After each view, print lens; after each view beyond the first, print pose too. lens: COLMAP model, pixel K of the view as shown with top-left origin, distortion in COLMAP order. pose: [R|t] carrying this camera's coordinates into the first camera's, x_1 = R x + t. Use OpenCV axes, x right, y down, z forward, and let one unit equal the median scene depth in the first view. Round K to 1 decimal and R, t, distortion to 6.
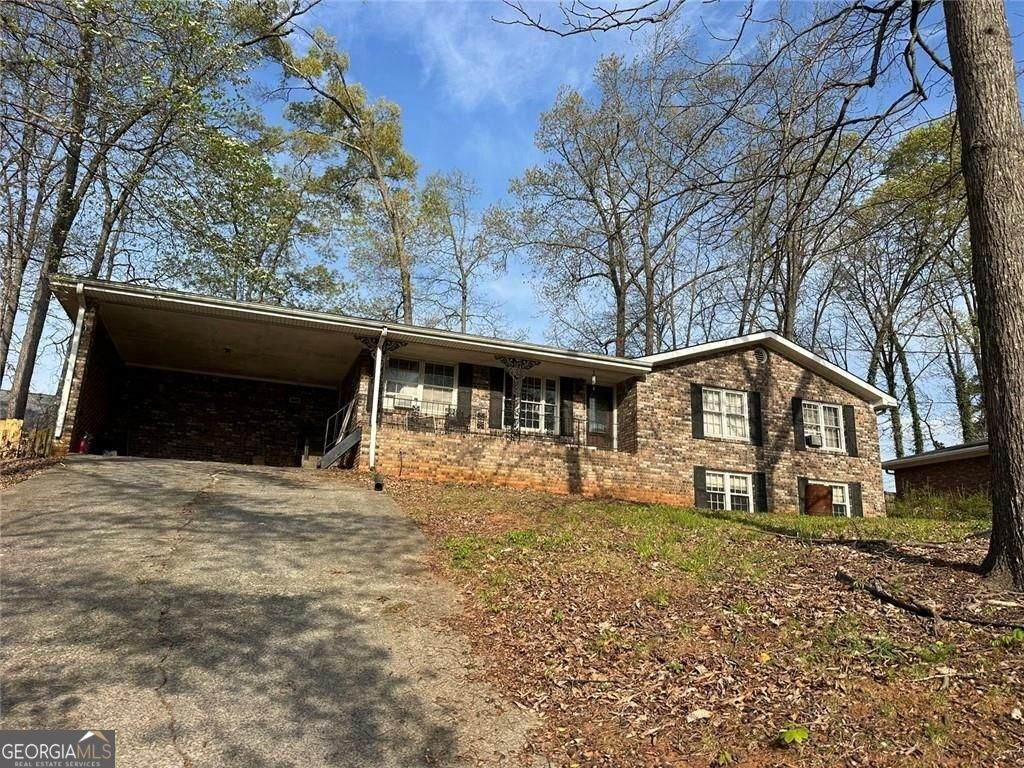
lens RADIAL K [[726.7, 0, 512.0], [0, 726.7, 384.0], [0, 0, 1]] dist [0.057249, -0.002278]
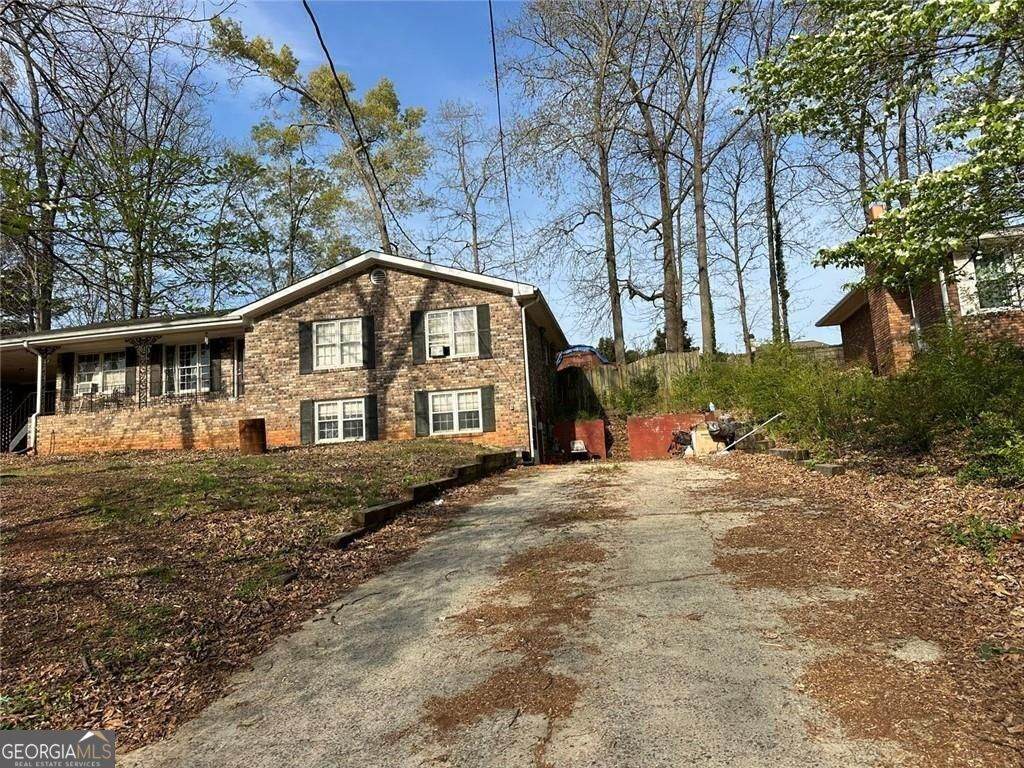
lens RADIAL K [[726.7, 0, 512.0], [0, 726.7, 384.0], [0, 0, 1]] dist [0.057249, -0.002278]
pose [[0.867945, -0.153953, -0.472197, 0.990739], [0.214338, 0.973760, 0.076494, 0.070122], [0.448029, -0.167603, 0.878168, 0.195076]]
